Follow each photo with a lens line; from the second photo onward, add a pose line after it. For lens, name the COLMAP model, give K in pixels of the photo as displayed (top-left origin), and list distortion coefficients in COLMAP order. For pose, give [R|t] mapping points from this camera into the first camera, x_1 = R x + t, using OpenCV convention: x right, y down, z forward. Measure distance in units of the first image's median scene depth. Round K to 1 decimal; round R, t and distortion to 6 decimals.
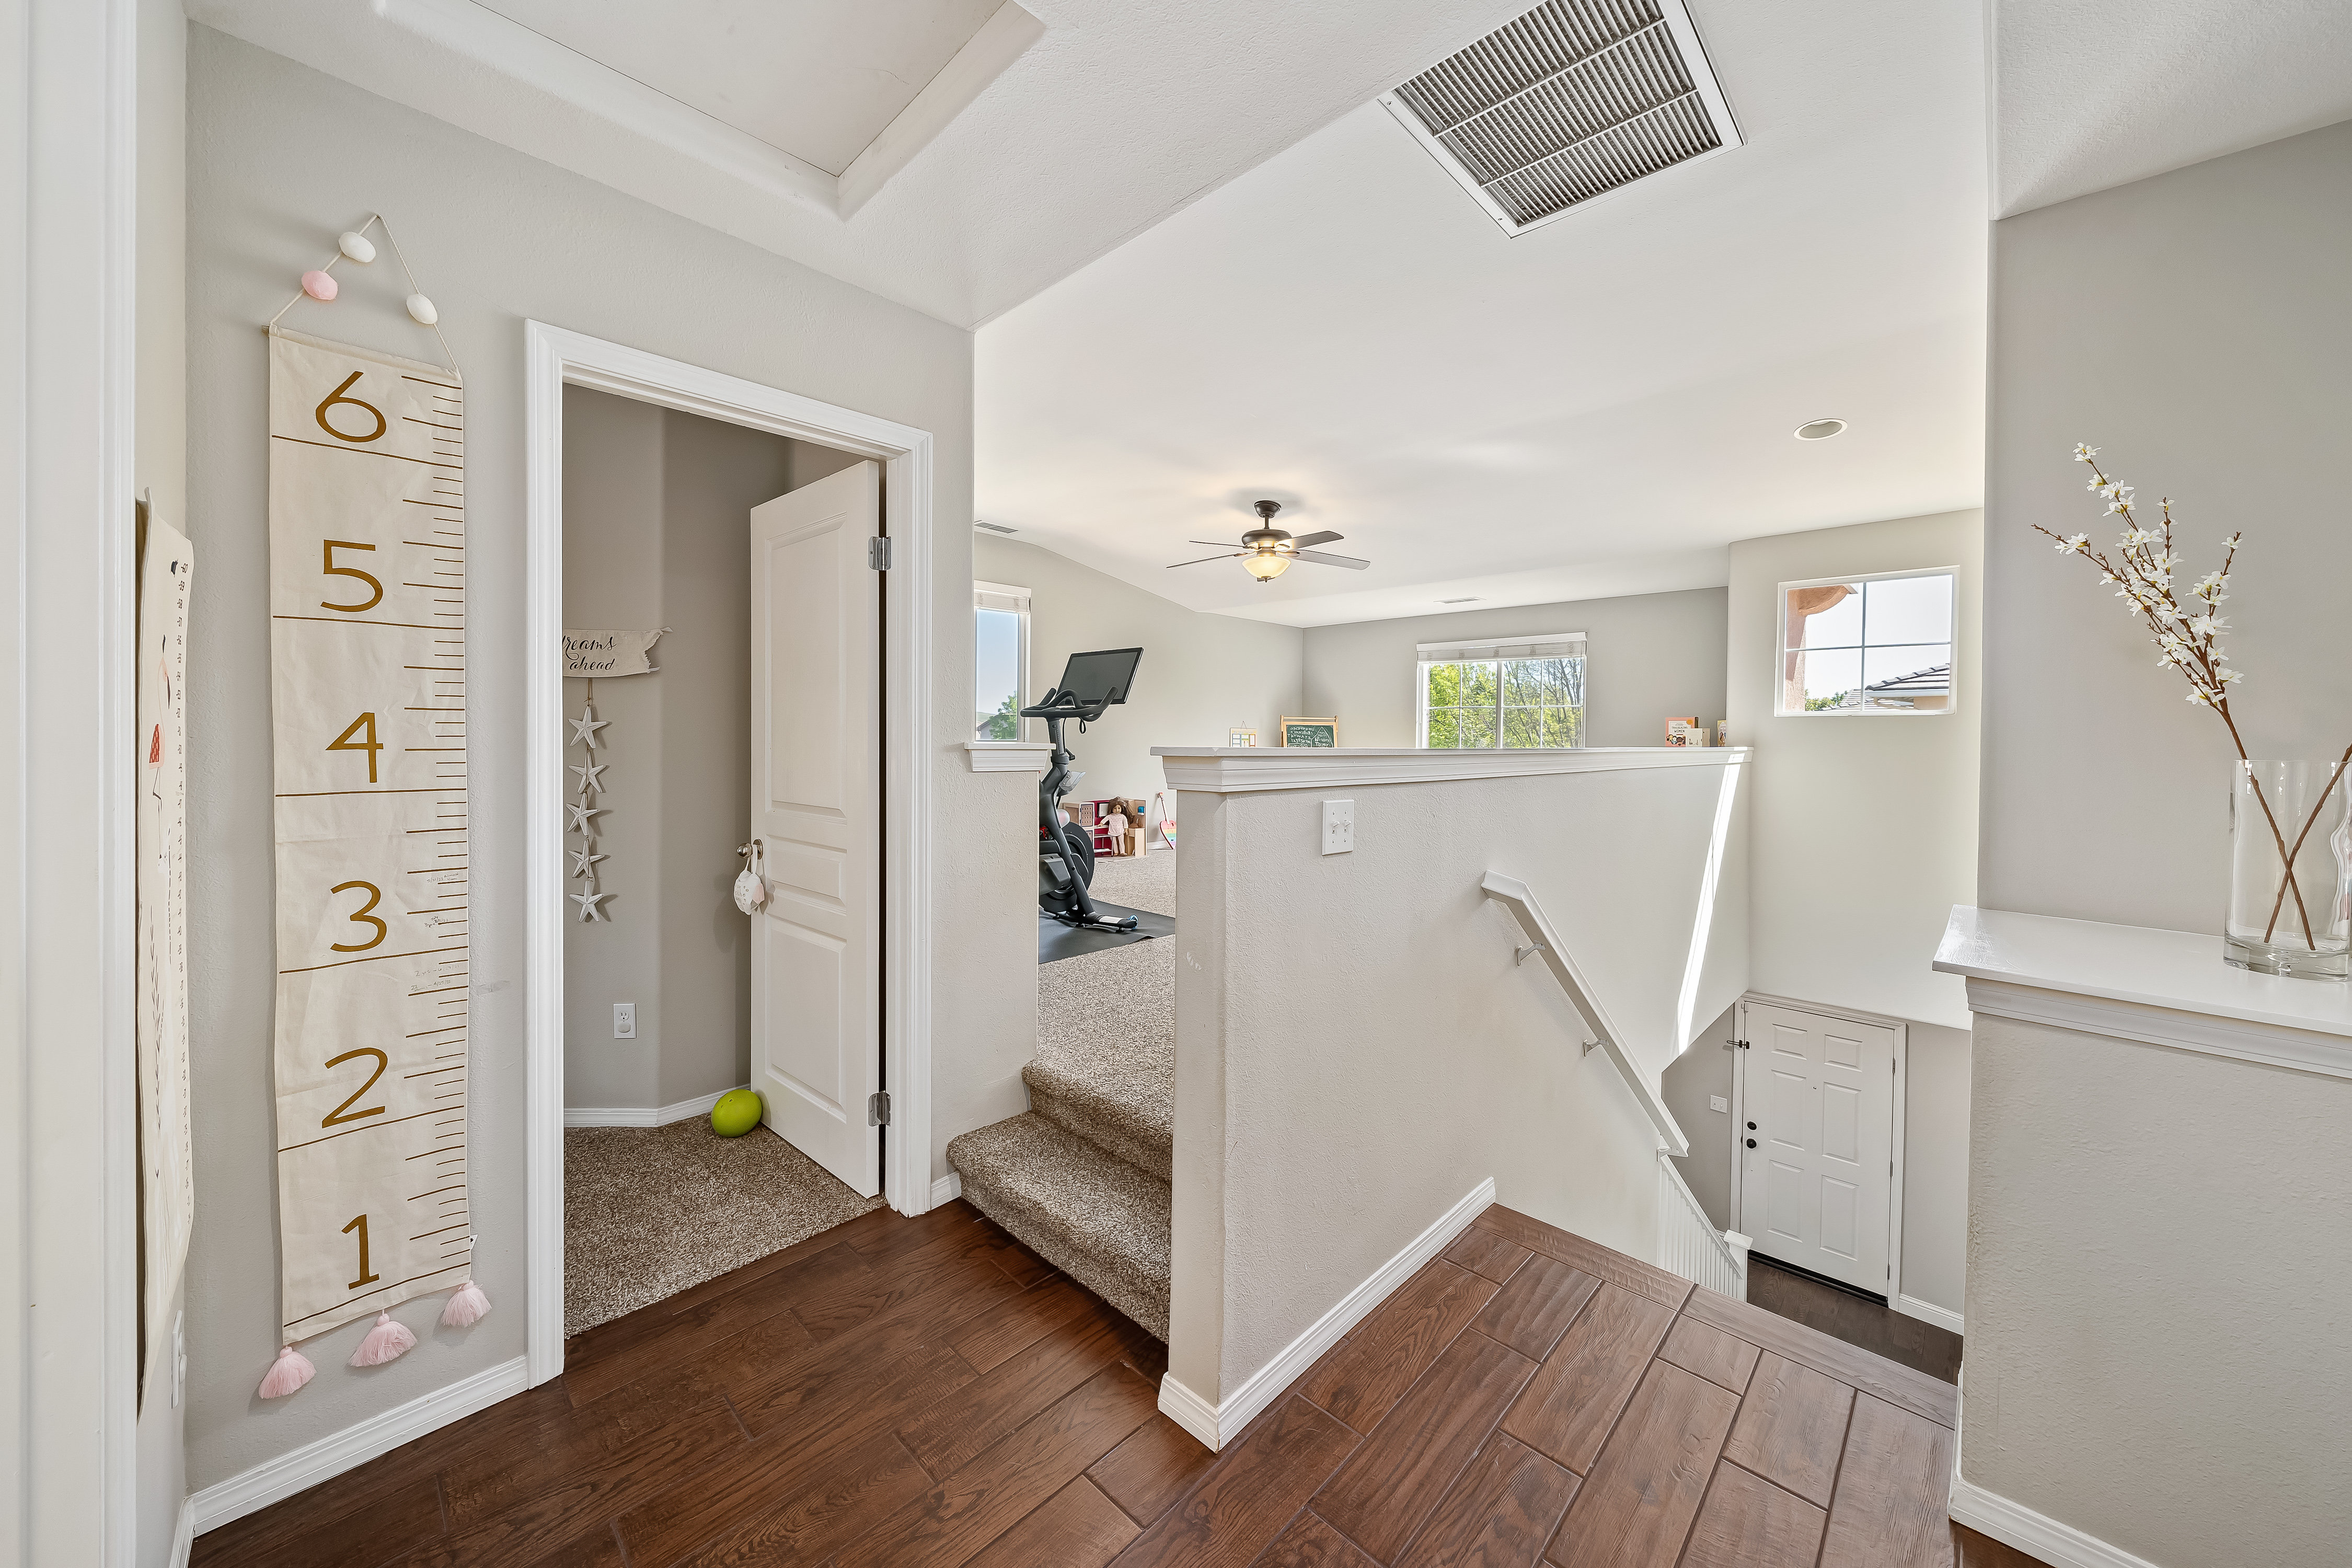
lens RADIAL K [[844.1, 0, 1125.9], [0, 844.1, 741.2], [0, 0, 1]] dist [-0.001419, -0.000088]
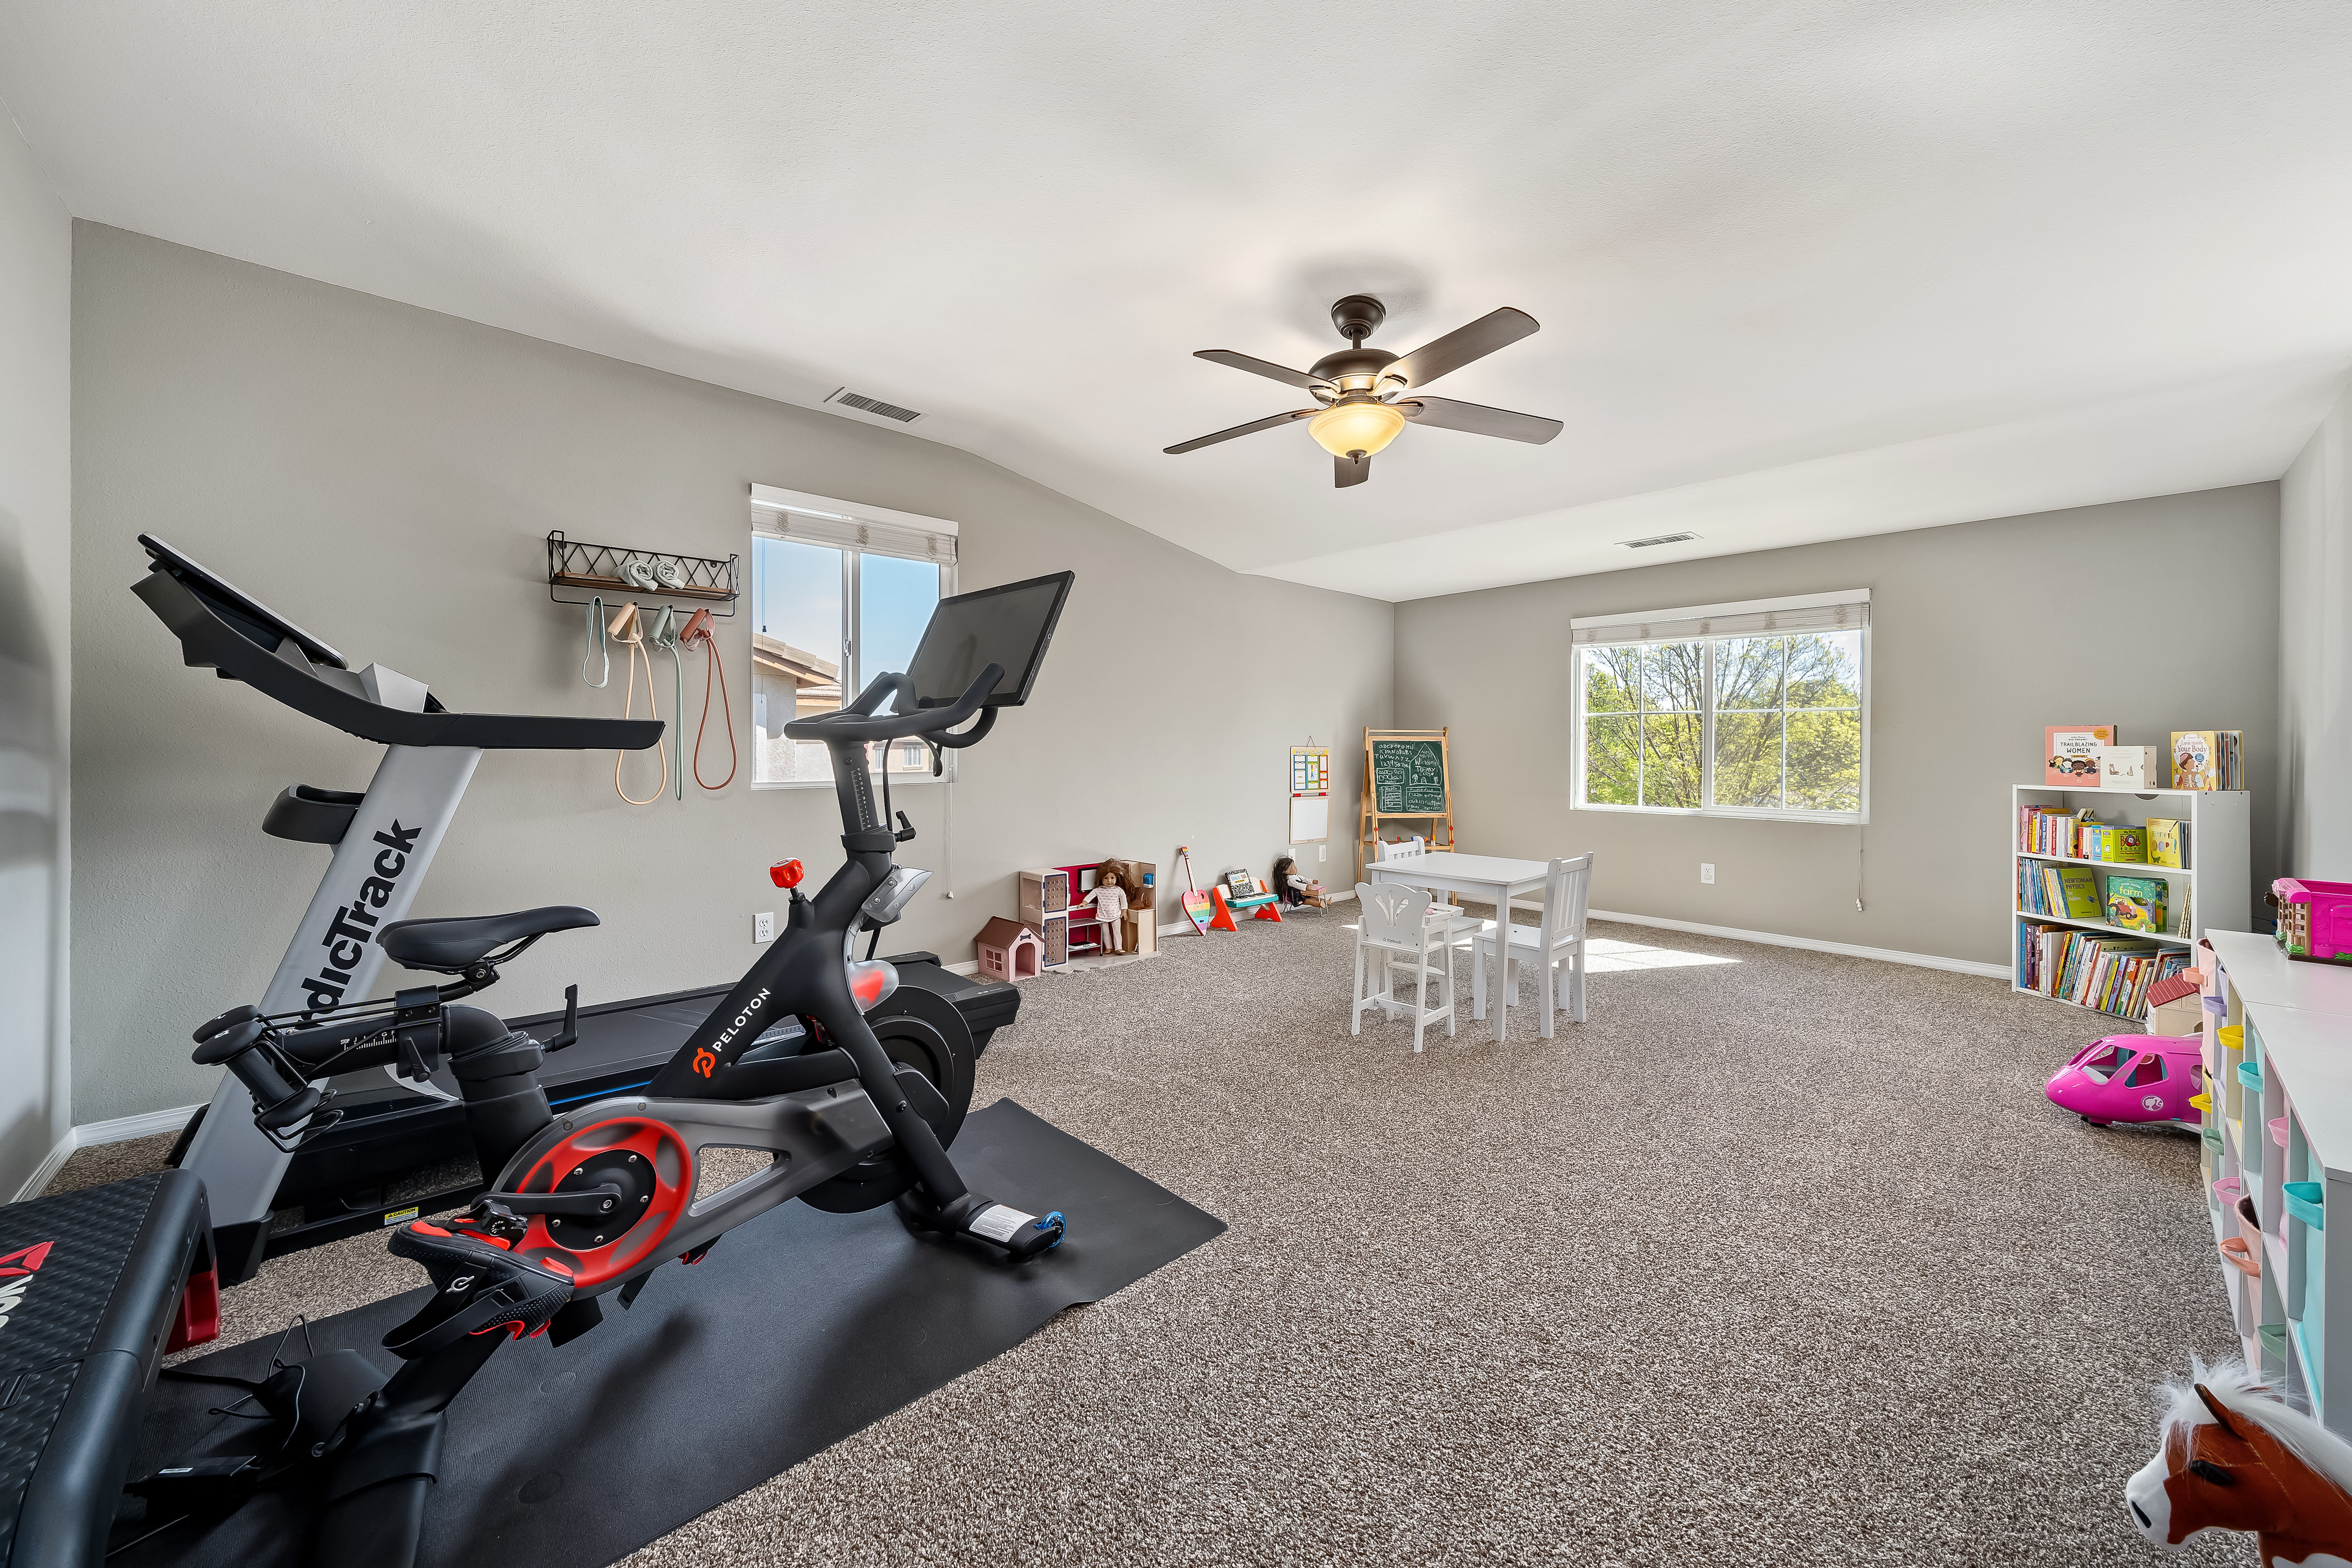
lens RADIAL K [[857.0, 0, 1173.7], [0, 857.0, 758.0], [0, 0, 1]] dist [-0.000417, -0.000048]
pose [[0.999826, -0.006771, -0.017390, 0.049551], [0.006874, 0.999959, 0.005882, -0.012919], [0.017349, -0.006000, 0.999831, 0.368331]]
